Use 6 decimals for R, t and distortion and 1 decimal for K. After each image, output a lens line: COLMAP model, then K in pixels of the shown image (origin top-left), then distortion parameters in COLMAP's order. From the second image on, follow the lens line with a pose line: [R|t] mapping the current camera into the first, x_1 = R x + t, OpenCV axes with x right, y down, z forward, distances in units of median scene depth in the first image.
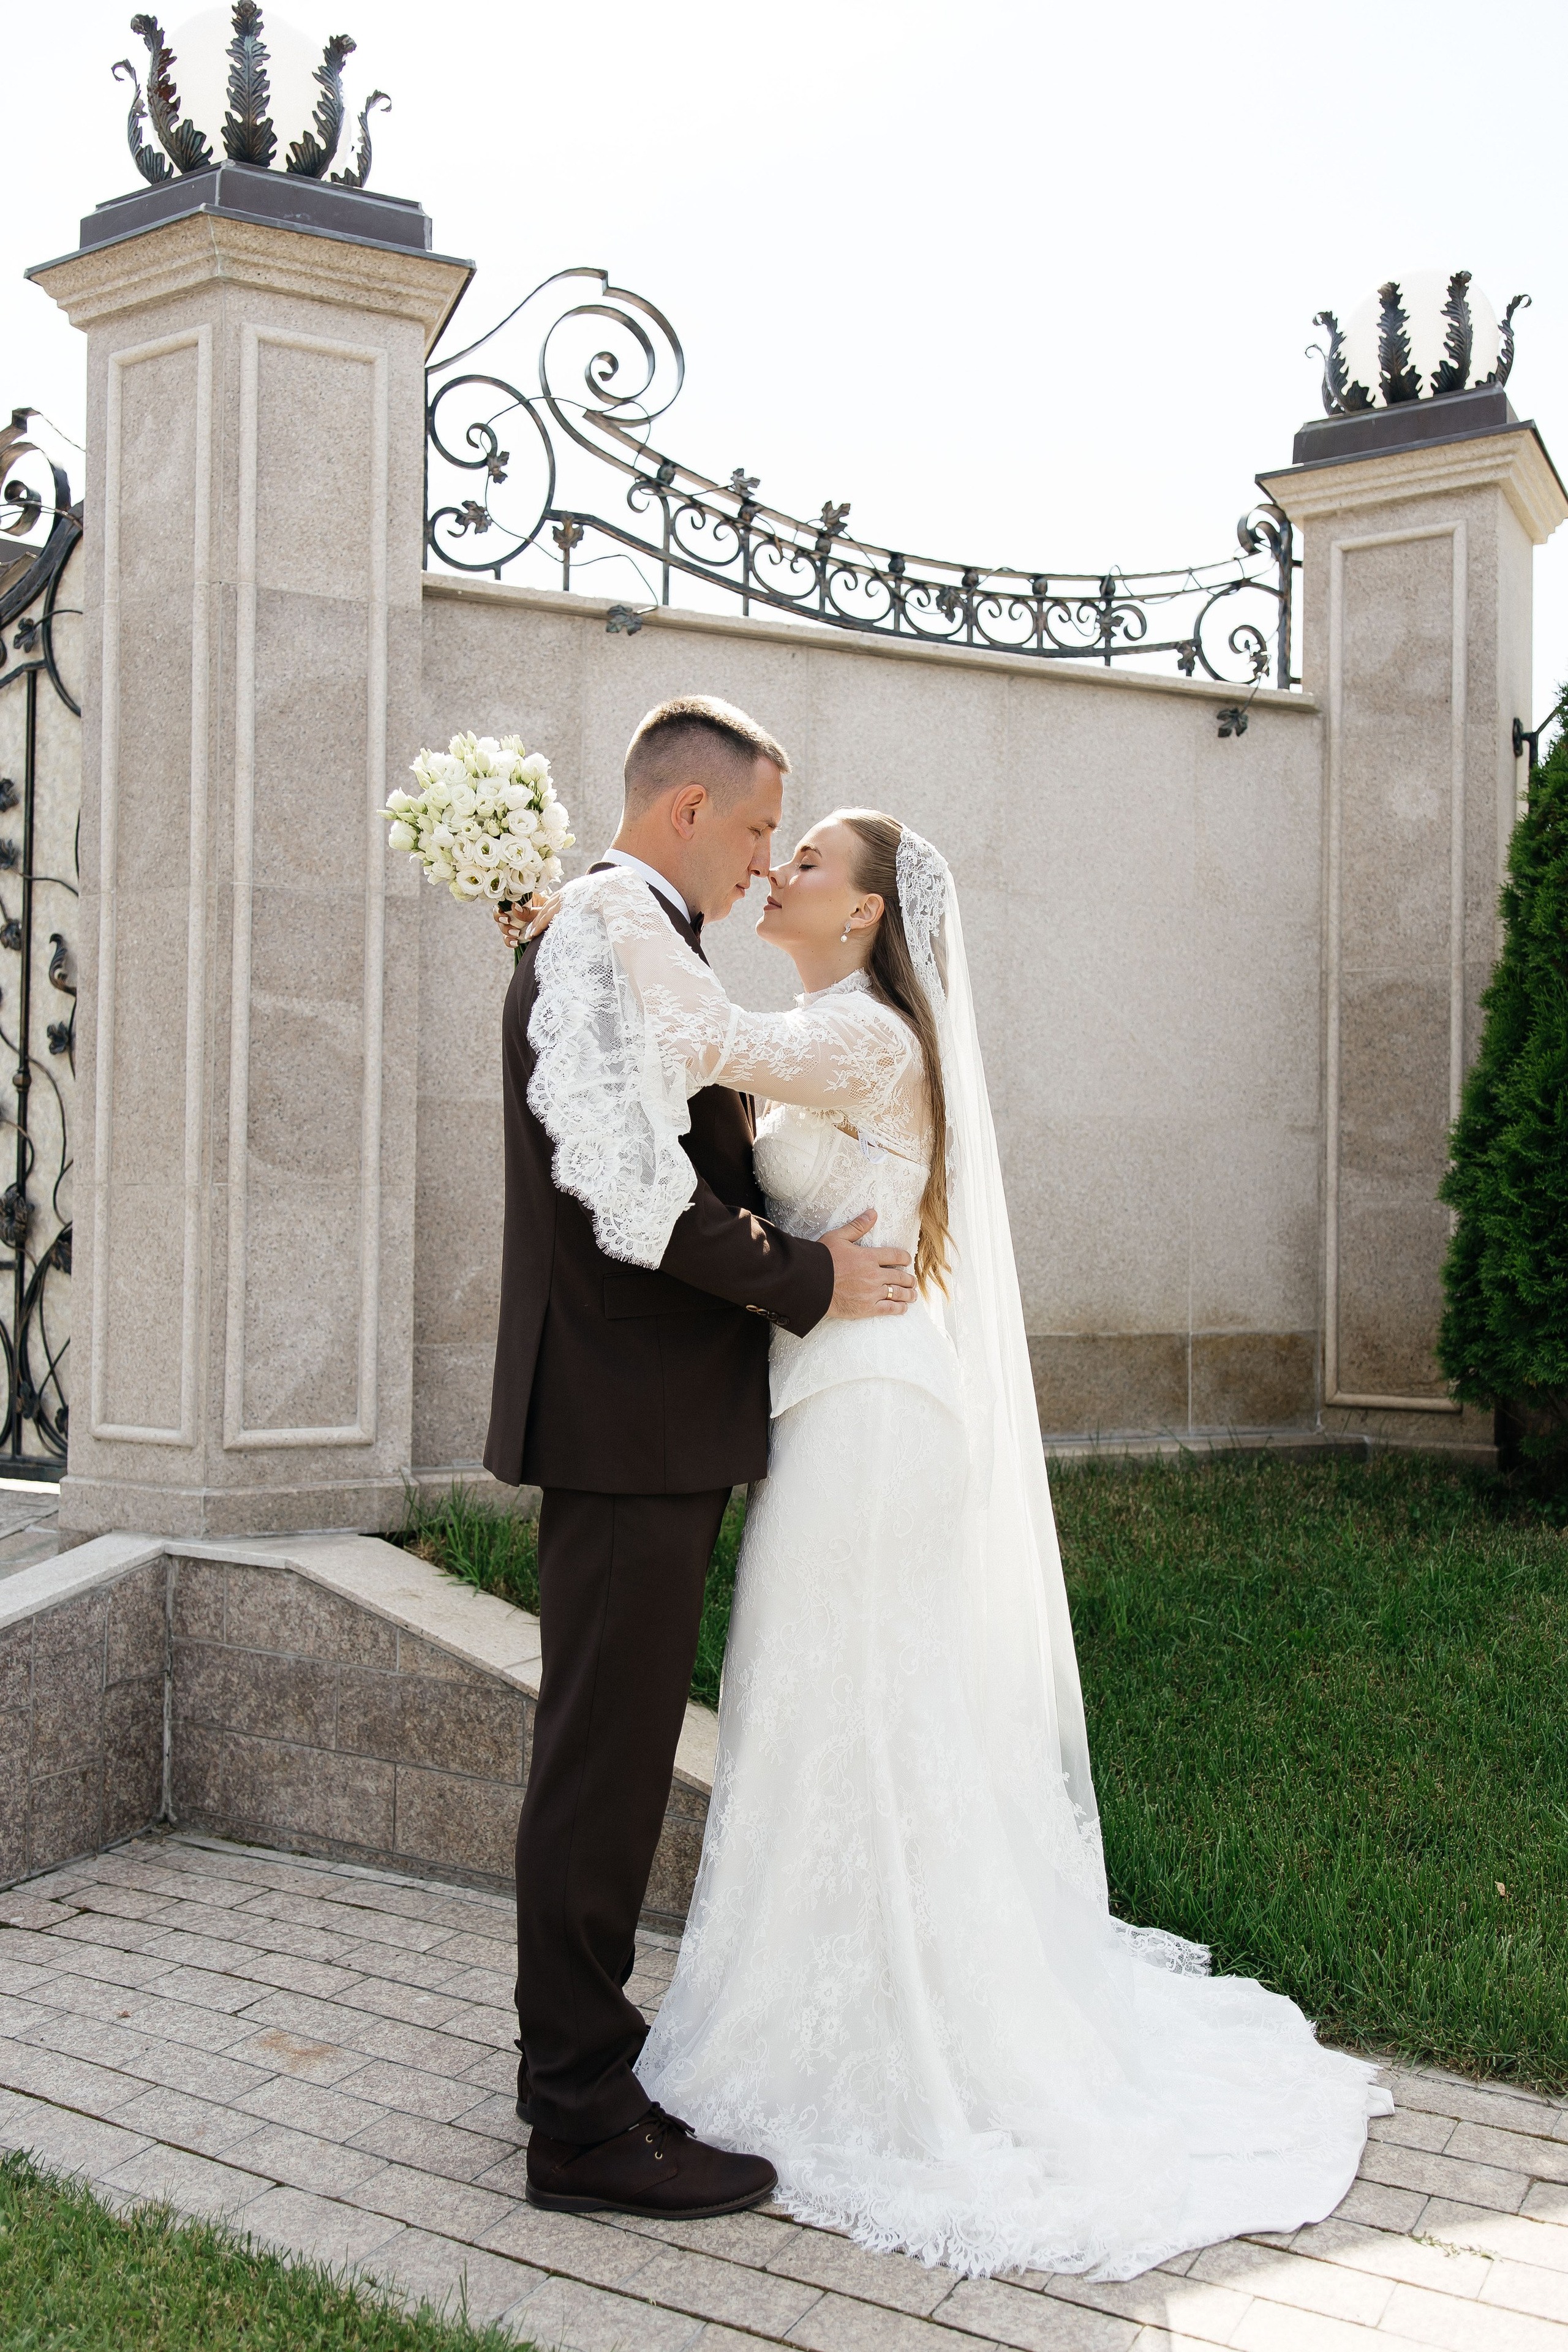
lens RADIAL K [[1965.6, 0, 805.2], [0, 1965.6, 1176.9], [0, 0, 1]] dist [-0.012820, -0.010258]
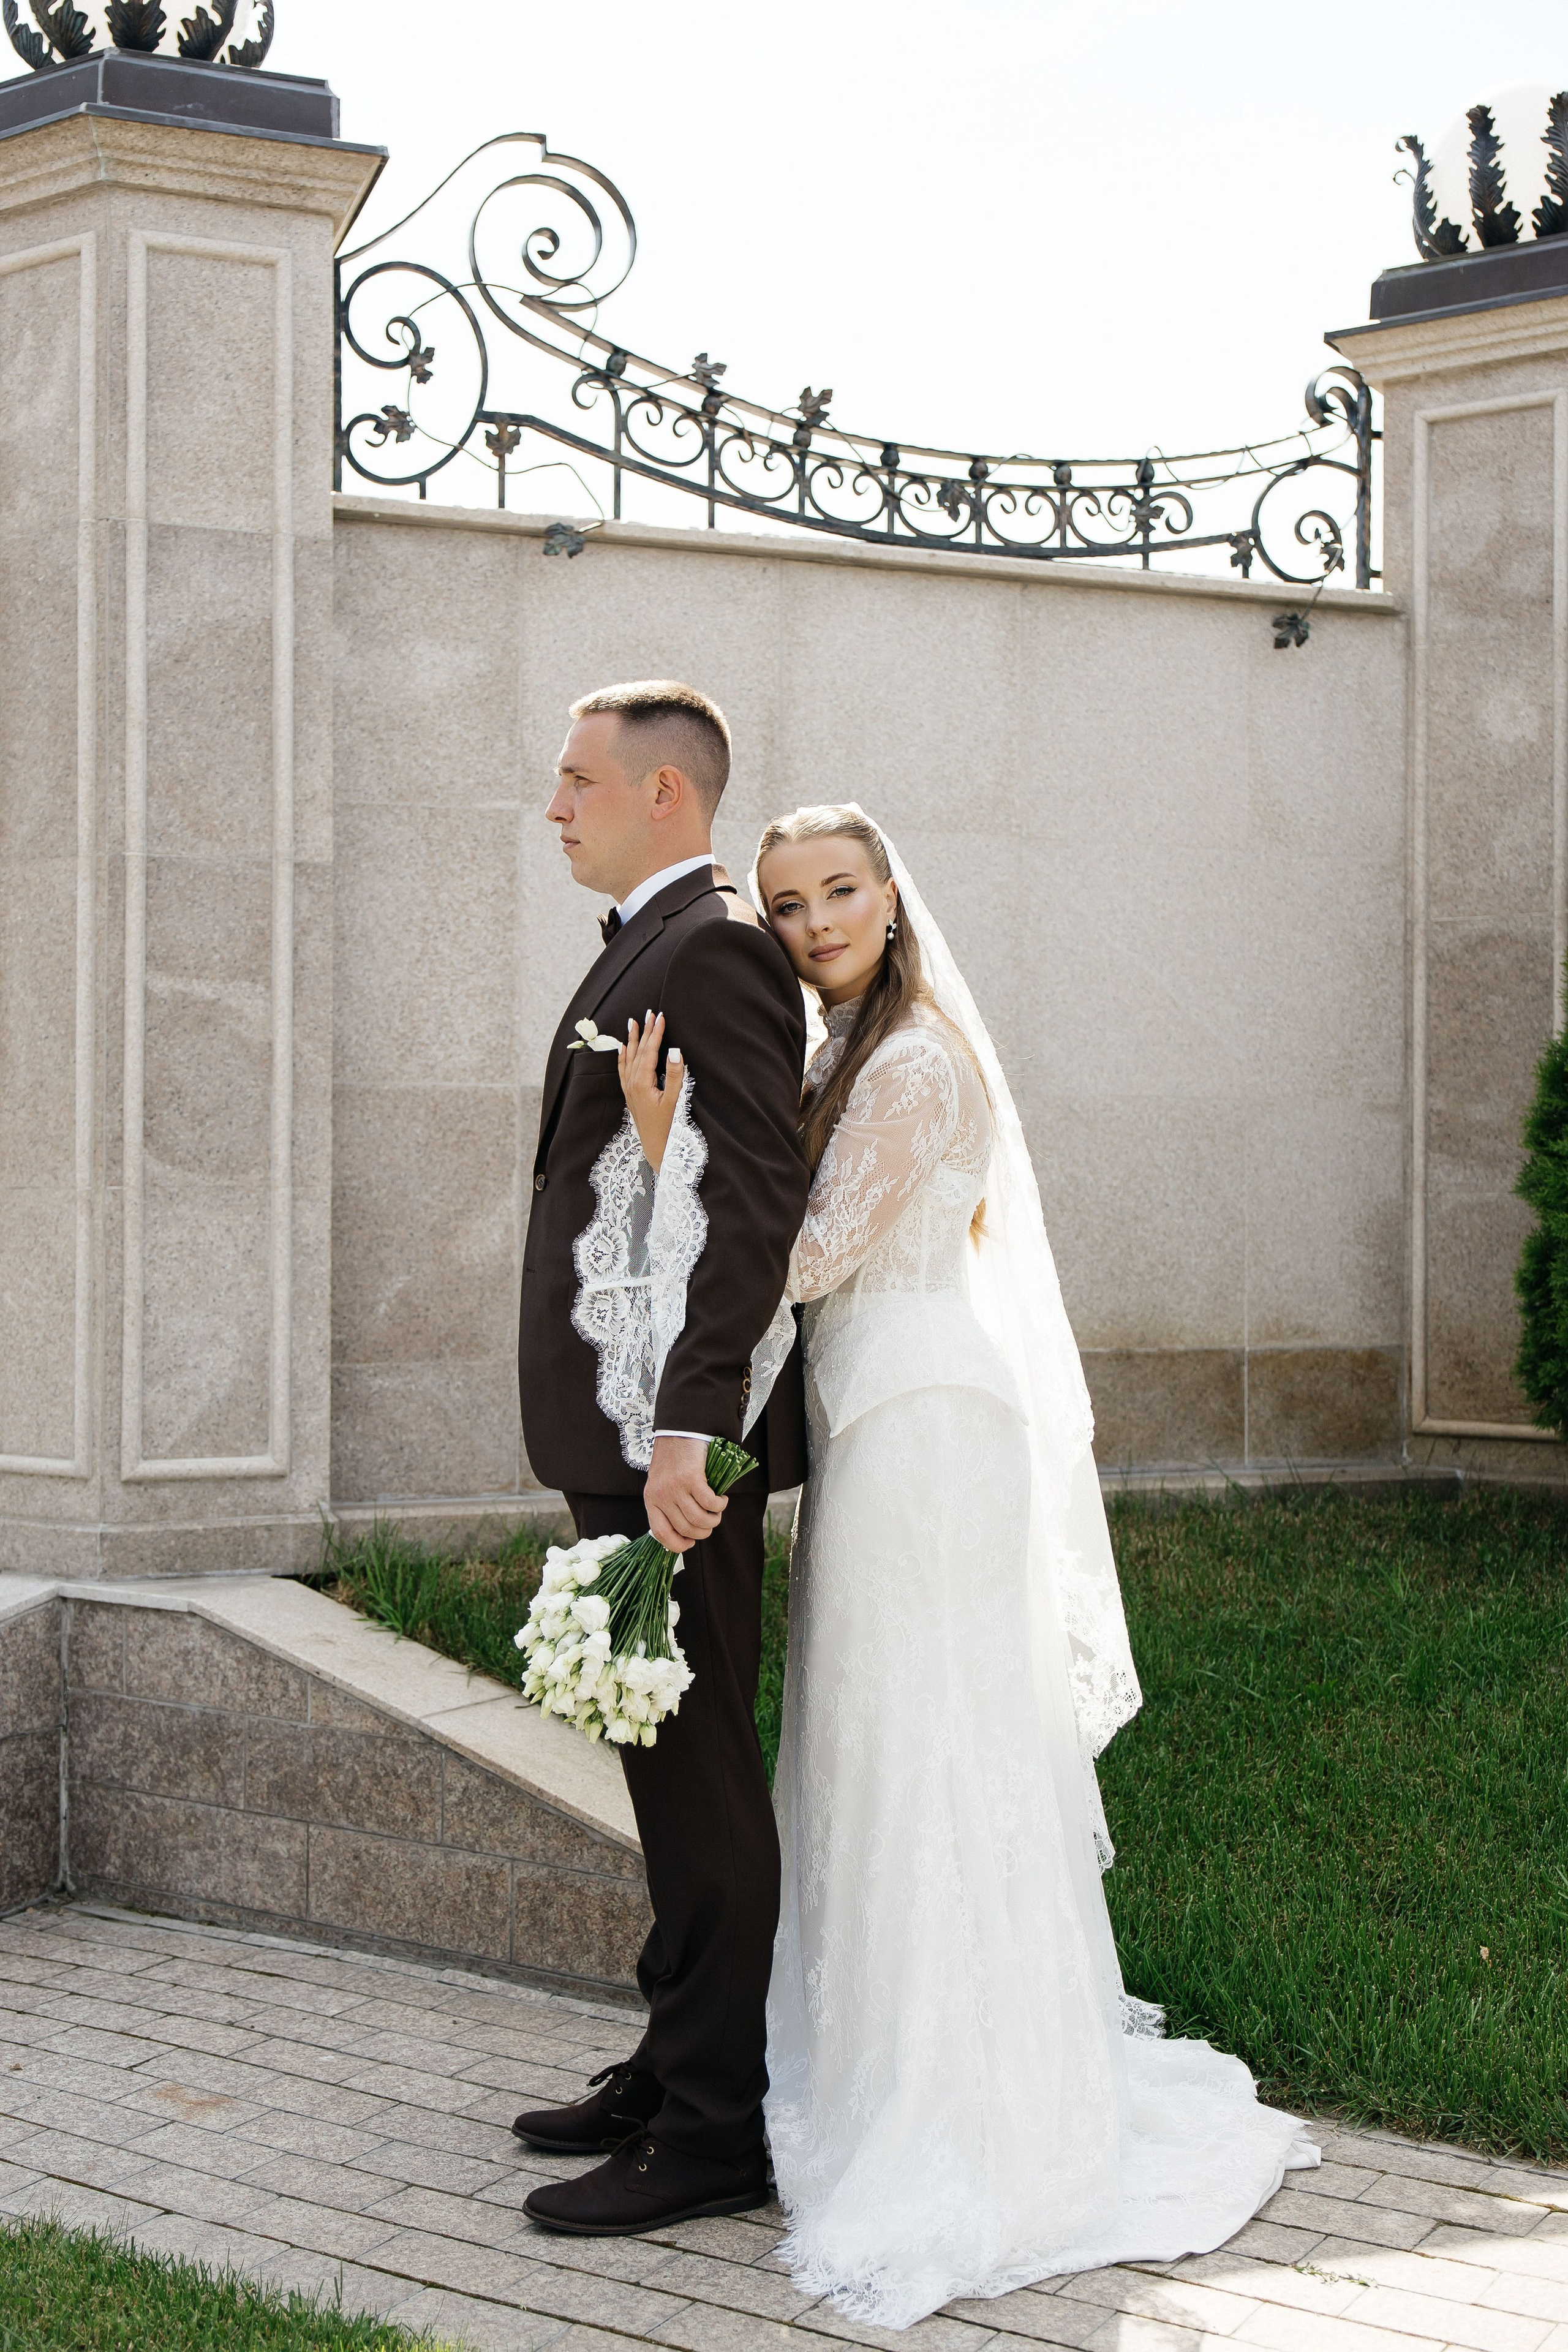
lens RADIAL K [[2560.3, 0, 778.4], [0, 2560.3, 1187.3], [0, 0, 1]] dist [-0.031643, 0.000000]
pose [[0.998893, -0.004922, -0.046784, 0.060560], [0.005758, 0.999826, 0.017755, -0.015210], [0.046688, -0.018005, 0.998747, -0.155036]]
